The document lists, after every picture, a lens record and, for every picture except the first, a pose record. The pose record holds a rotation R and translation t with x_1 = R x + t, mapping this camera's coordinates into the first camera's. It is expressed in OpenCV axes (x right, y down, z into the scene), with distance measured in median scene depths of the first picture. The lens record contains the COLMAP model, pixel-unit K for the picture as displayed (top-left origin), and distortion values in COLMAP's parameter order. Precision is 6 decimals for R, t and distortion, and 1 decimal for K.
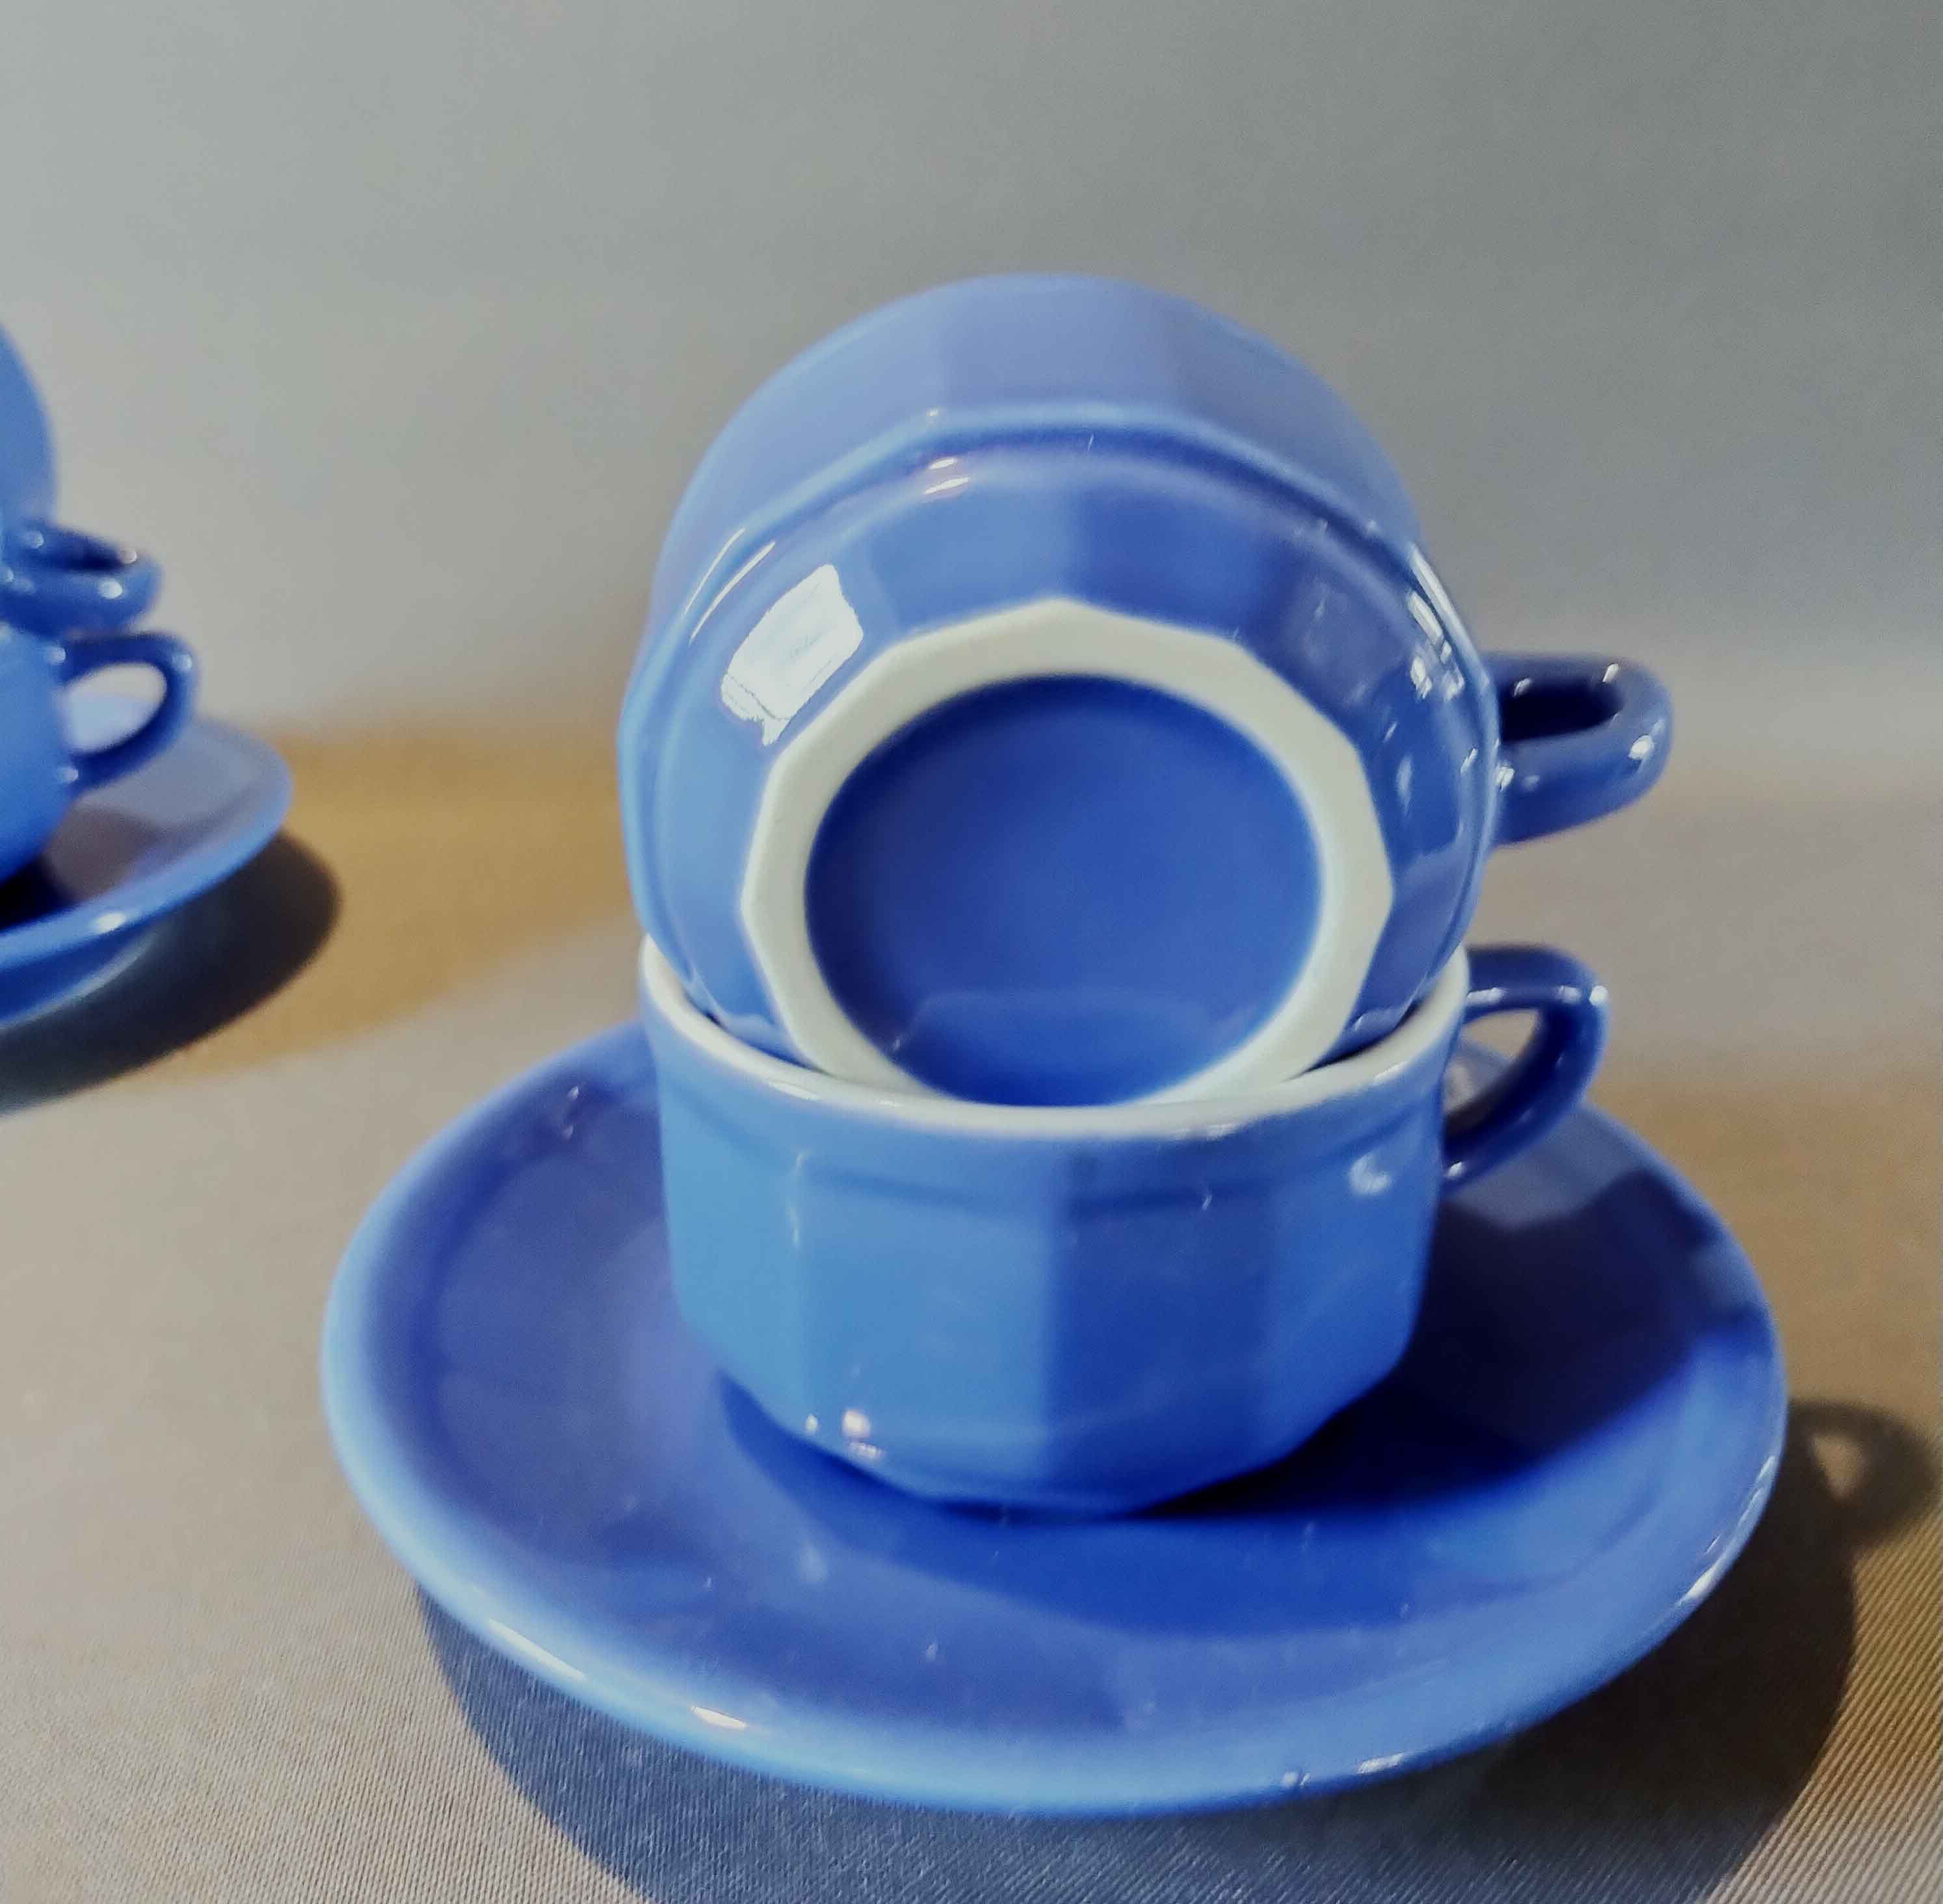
lens RADIAL K [[1315.4, 0, 971.5], [0, 1315.4, 952.0], [0, 0, 1]] dist [-0.002000, -0.001270]
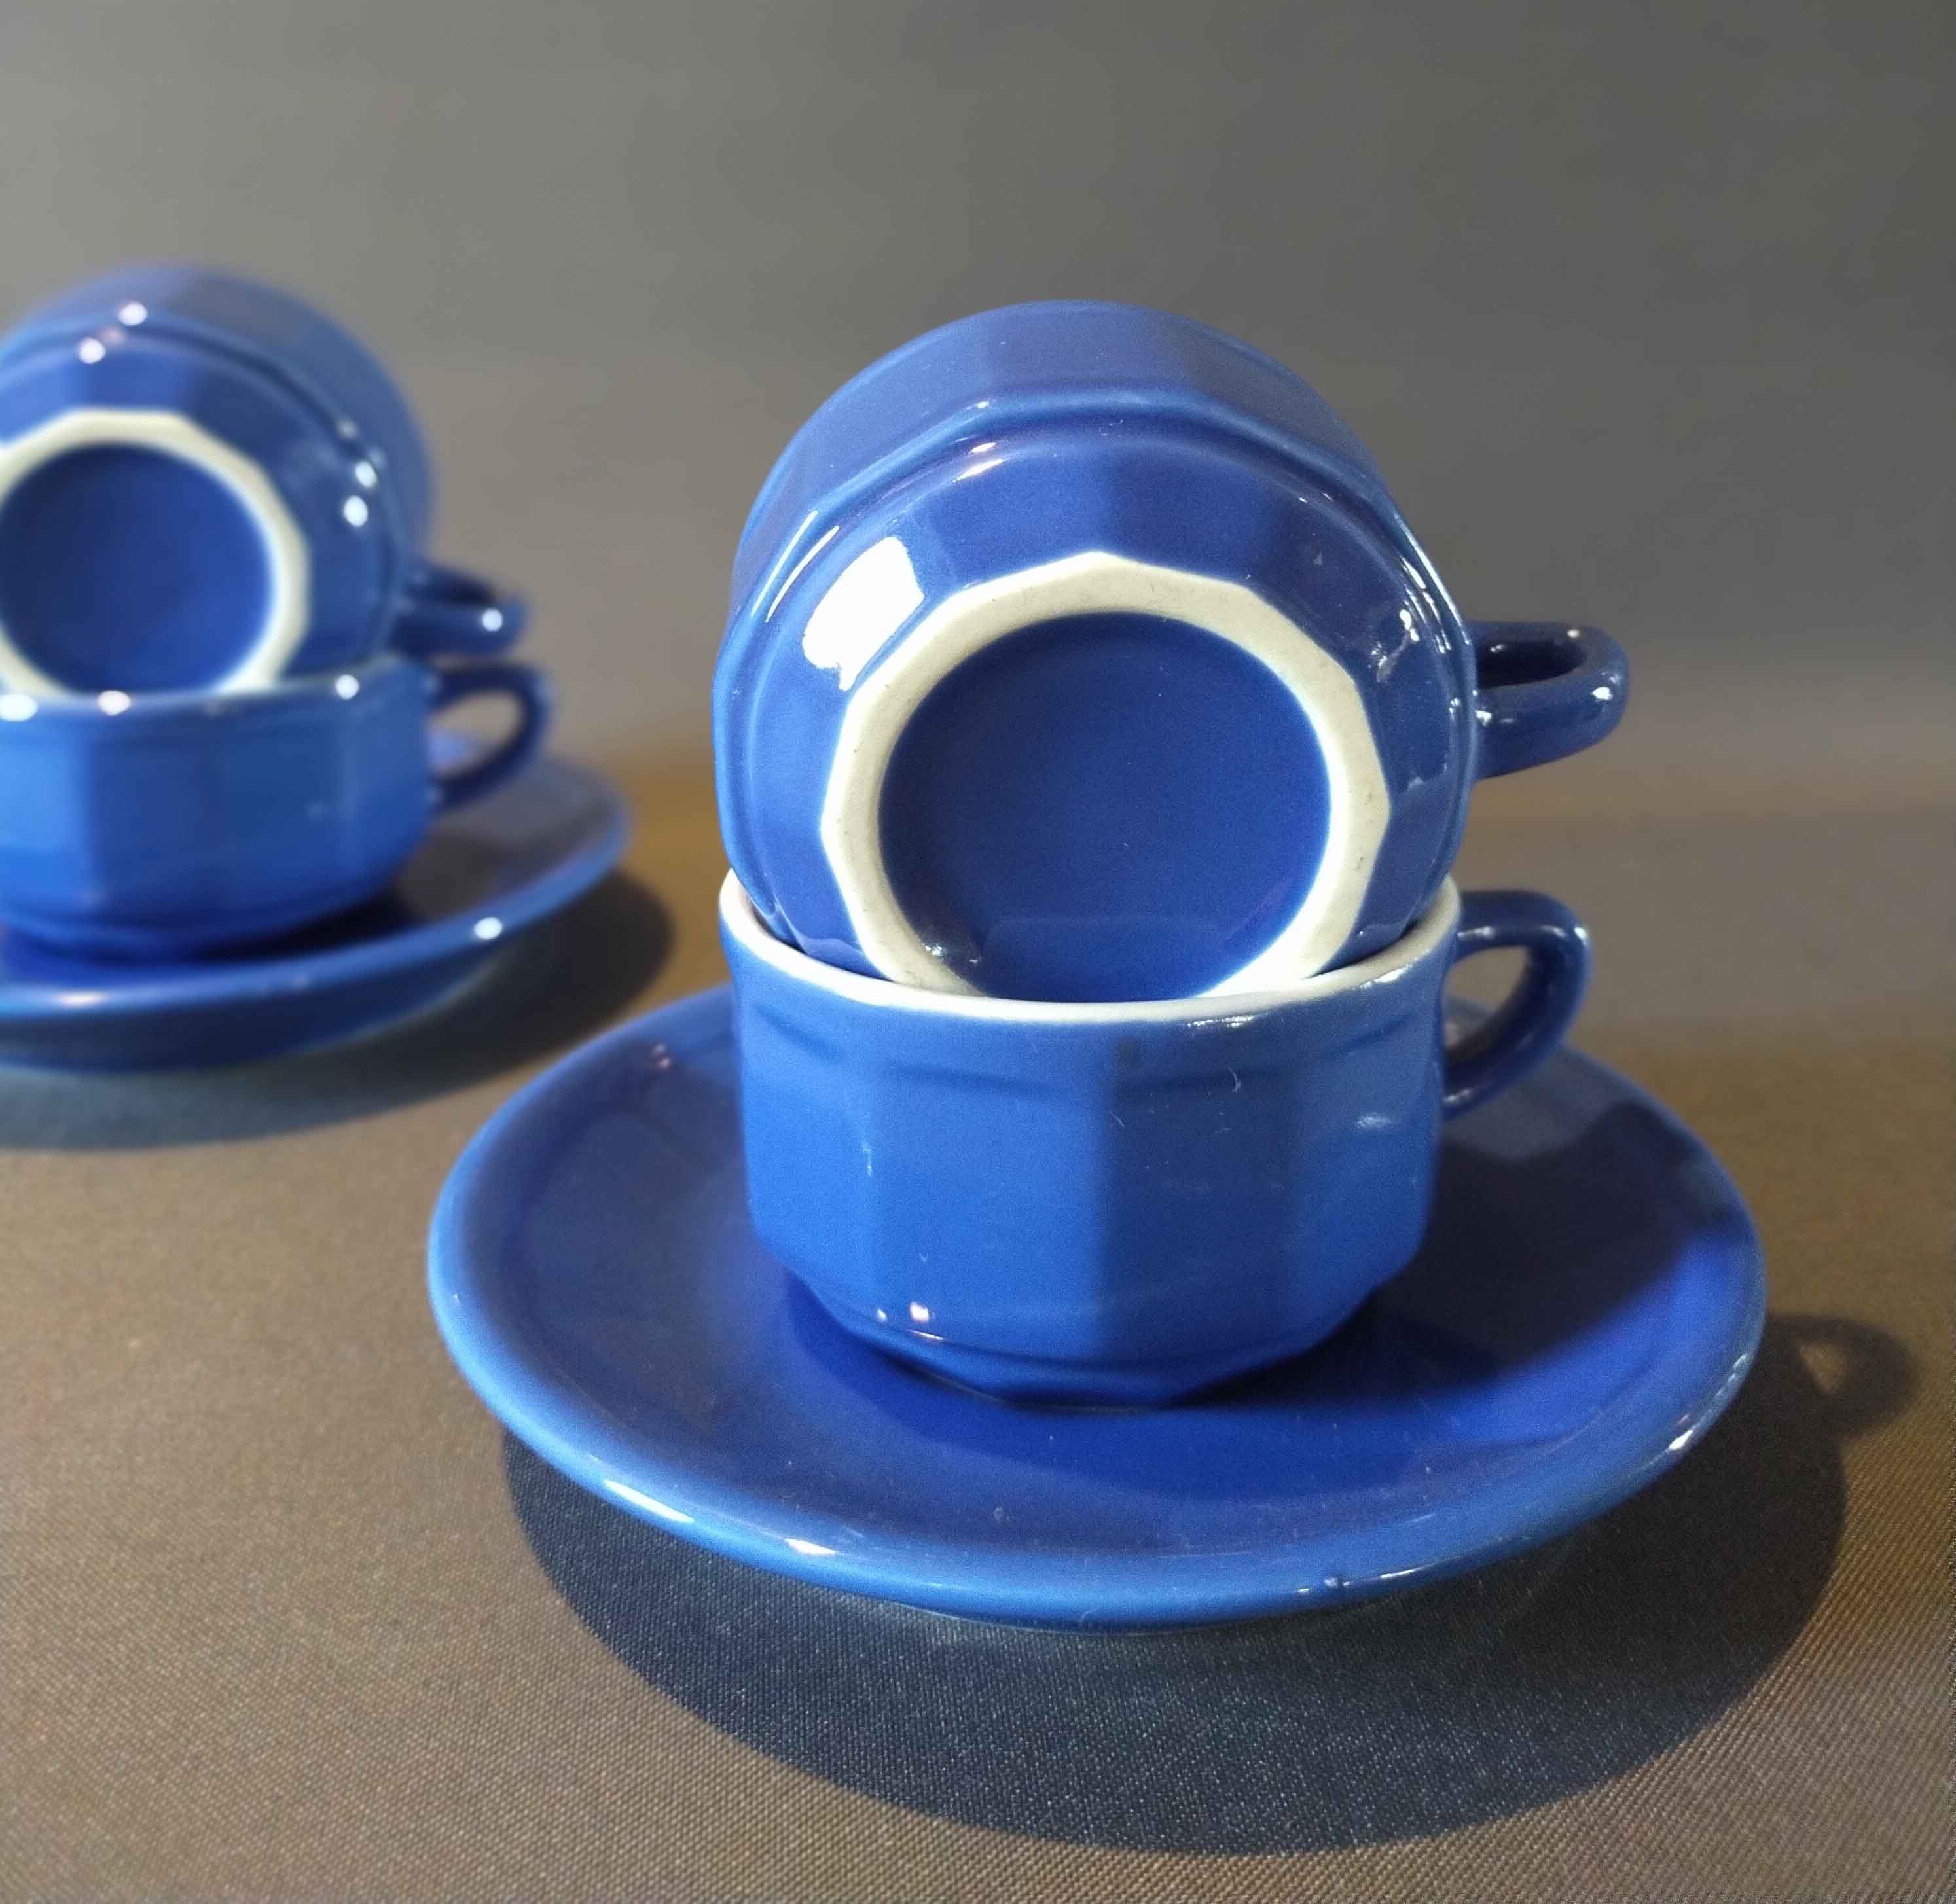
lens RADIAL K [[1324.1, 0, 978.0], [0, 1324.1, 952.0], [0, 0, 1]] dist [-0.002000, -0.001270]
pose [[0.999810, -0.017857, 0.007805, -0.047052], [0.018360, 0.997375, -0.070049, 0.143533], [-0.006534, 0.070179, 0.997513, -0.129396]]
